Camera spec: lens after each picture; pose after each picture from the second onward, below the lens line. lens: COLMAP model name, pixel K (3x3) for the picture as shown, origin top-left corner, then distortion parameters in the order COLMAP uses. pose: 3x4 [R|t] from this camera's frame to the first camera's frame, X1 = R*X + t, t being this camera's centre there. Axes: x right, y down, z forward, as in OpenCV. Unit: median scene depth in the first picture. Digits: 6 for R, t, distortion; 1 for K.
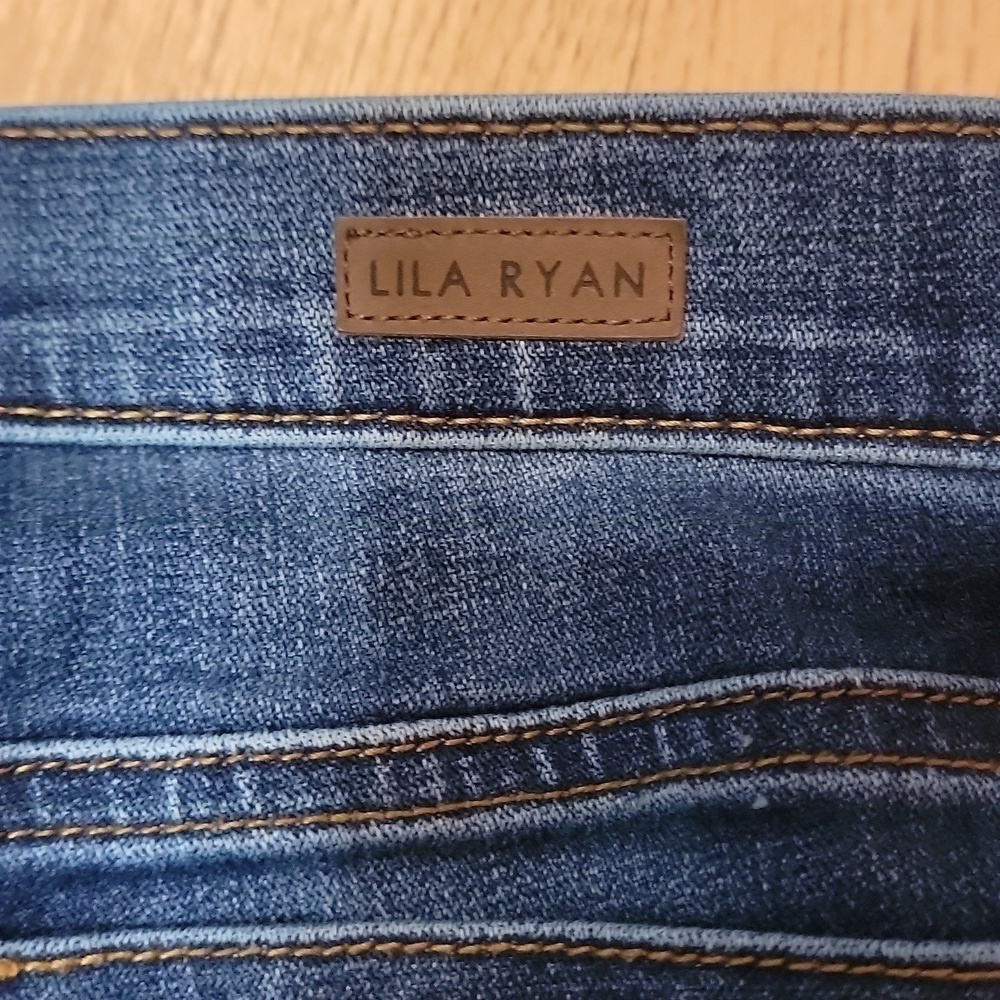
lens RADIAL K [[1592.3, 0, 500.0], [0, 1592.3, 500.0], [0, 0, 1]] dist [0.102036, -0.236770]
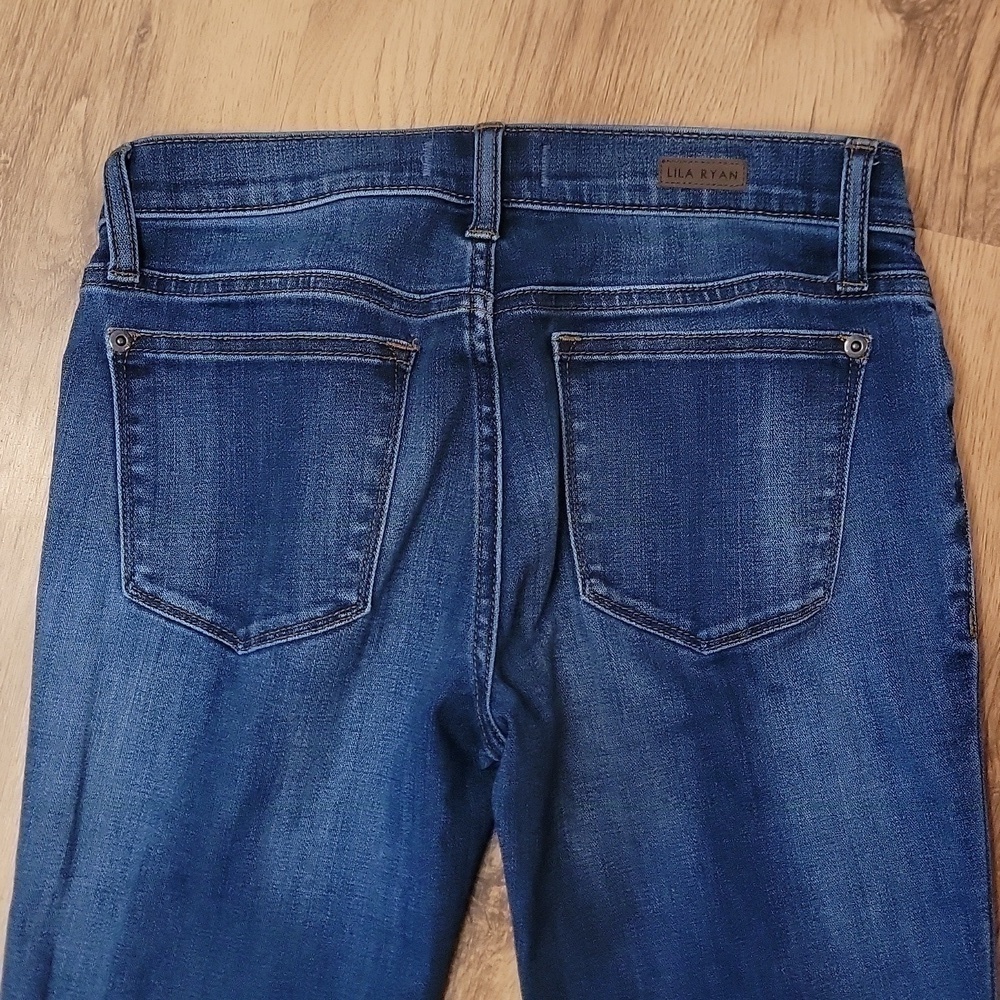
lens RADIAL K [[1592.3, 0, 500.0], [0, 1592.3, 500.0], [0, 0, 1]] dist [0.102036, -0.236770]
pose [[0.999222, 0.029743, -0.025909, -0.379947], [-0.025688, 0.989131, 0.144777, 0.104234], [0.029933, -0.143998, 0.989125, -3.144571]]
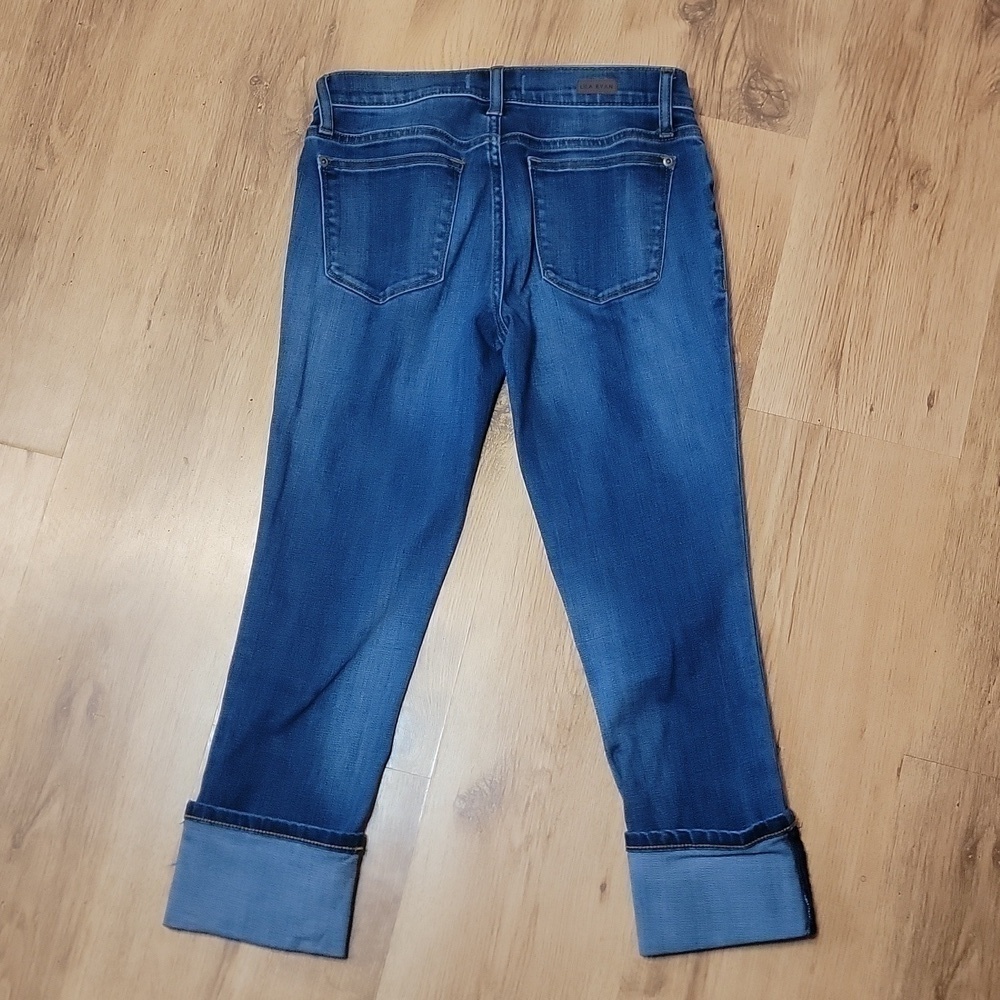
lens RADIAL K [[1592.3, 0, 500.0], [0, 1592.3, 500.0], [0, 0, 1]] dist [0.102036, -0.236770]
pose [[0.999759, 0.021937, 0.000006, -0.473627], [-0.021936, 0.999750, -0.004240, 2.161925], [-0.000099, 0.004239, 0.999991, -7.715500]]
